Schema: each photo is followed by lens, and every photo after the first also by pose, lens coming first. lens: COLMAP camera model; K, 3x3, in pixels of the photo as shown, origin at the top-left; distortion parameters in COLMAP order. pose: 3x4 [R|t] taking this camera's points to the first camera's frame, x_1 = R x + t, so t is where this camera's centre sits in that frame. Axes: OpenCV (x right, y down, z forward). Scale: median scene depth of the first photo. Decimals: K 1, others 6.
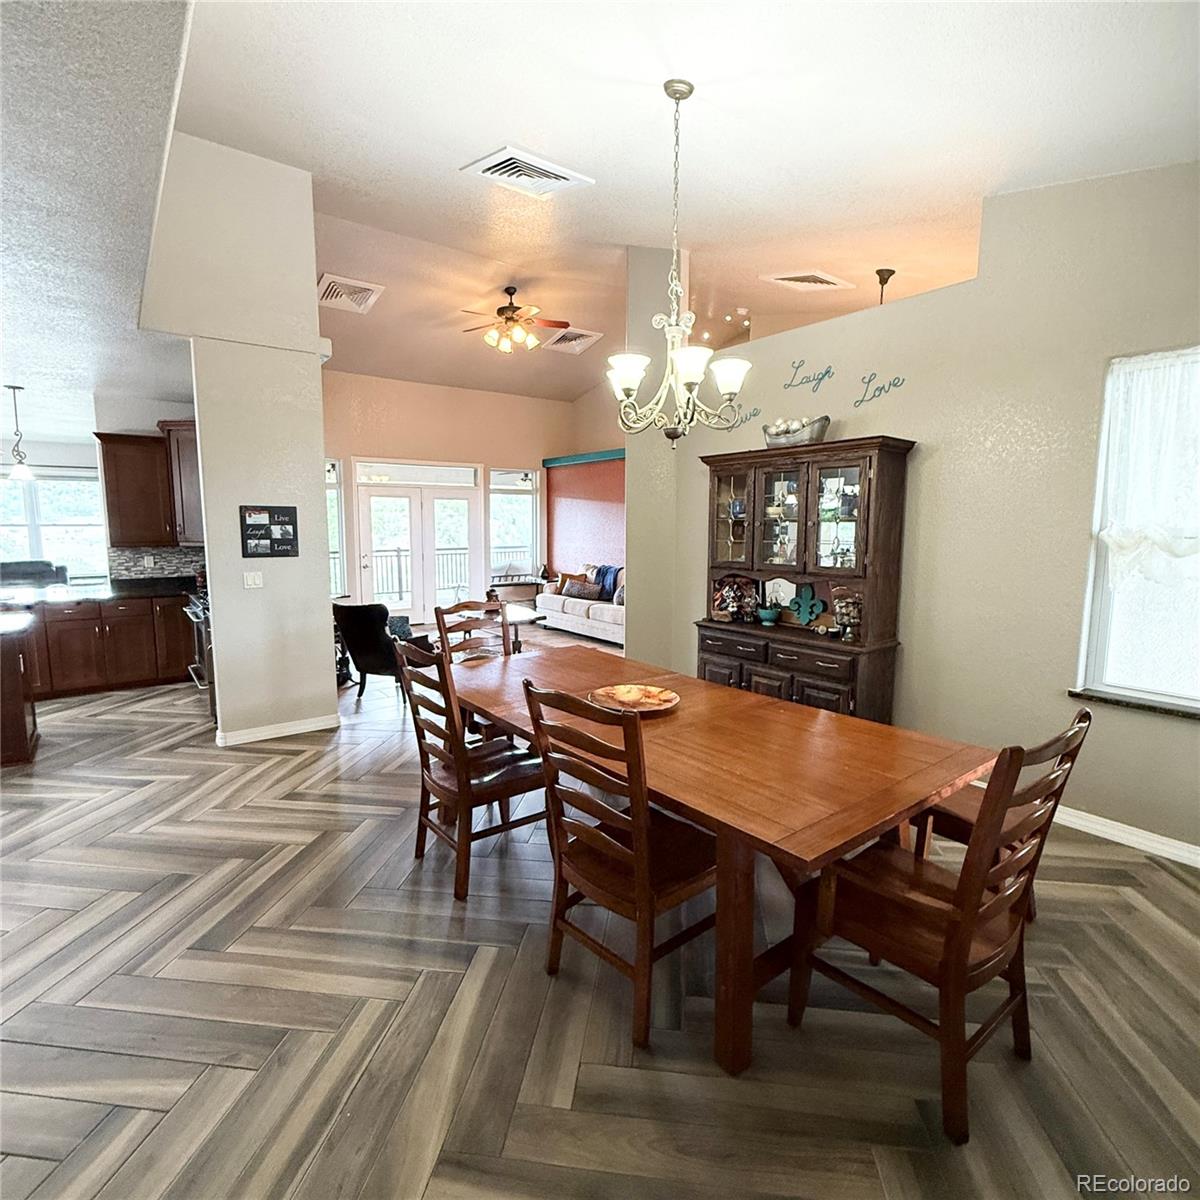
lens RADIAL K [[638.6, 0, 597.7], [0, 638.6, 596.7], [0, 0, 1]] dist [-0.000878, -0.000399]
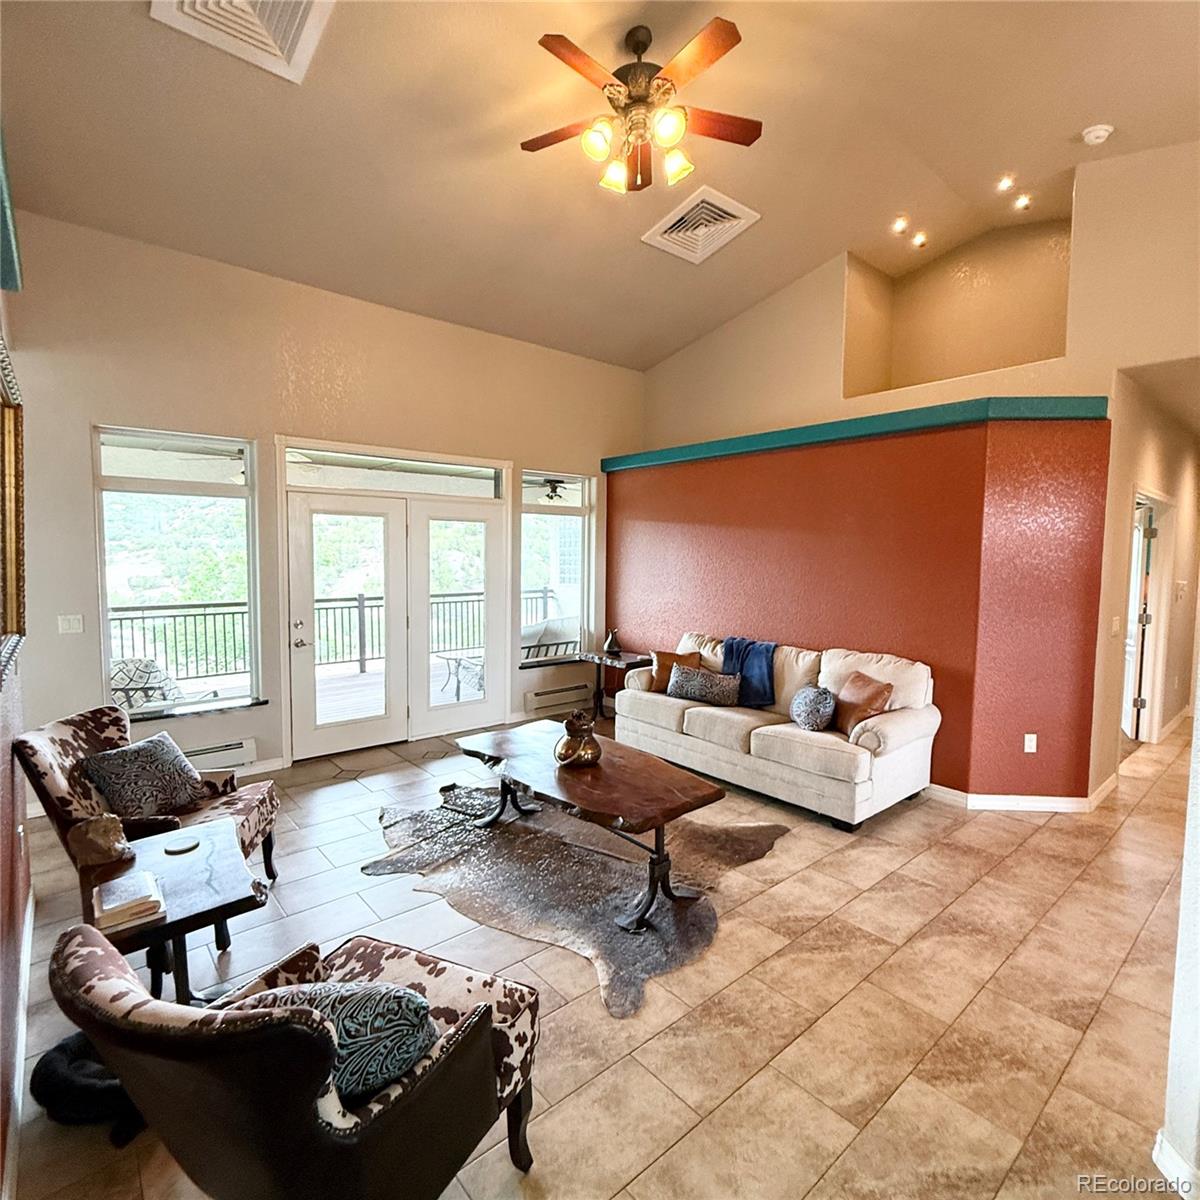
lens RADIAL K [[638.6, 0, 597.7], [0, 638.6, 596.7], [0, 0, 1]] dist [-0.000878, -0.000399]
pose [[0.998228, 0.000473, 0.059503, -0.142847], [0.002532, 0.998725, -0.050412, -0.056748], [-0.059451, 0.050473, 0.996954, 0.437868]]
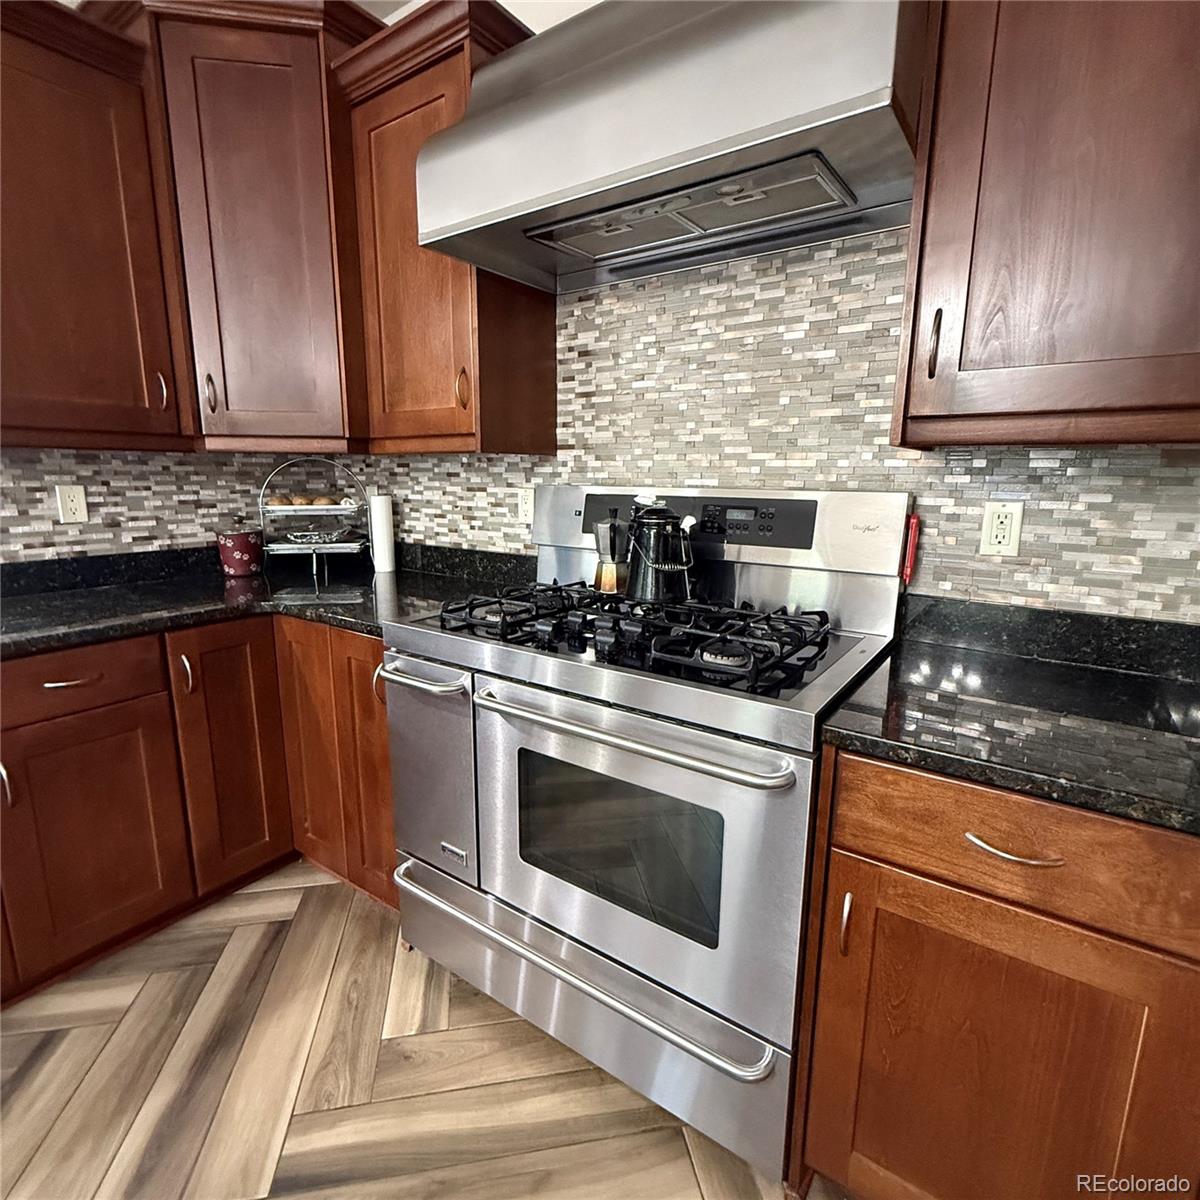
lens RADIAL K [[638.6, 0, 597.7], [0, 638.6, 596.7], [0, 0, 1]] dist [-0.000878, -0.000399]
pose [[0.952484, -0.051365, 0.300227, -0.380614], [0.029174, 0.996531, 0.077939, -0.018461], [-0.303189, -0.065477, 0.950678, 0.431400]]
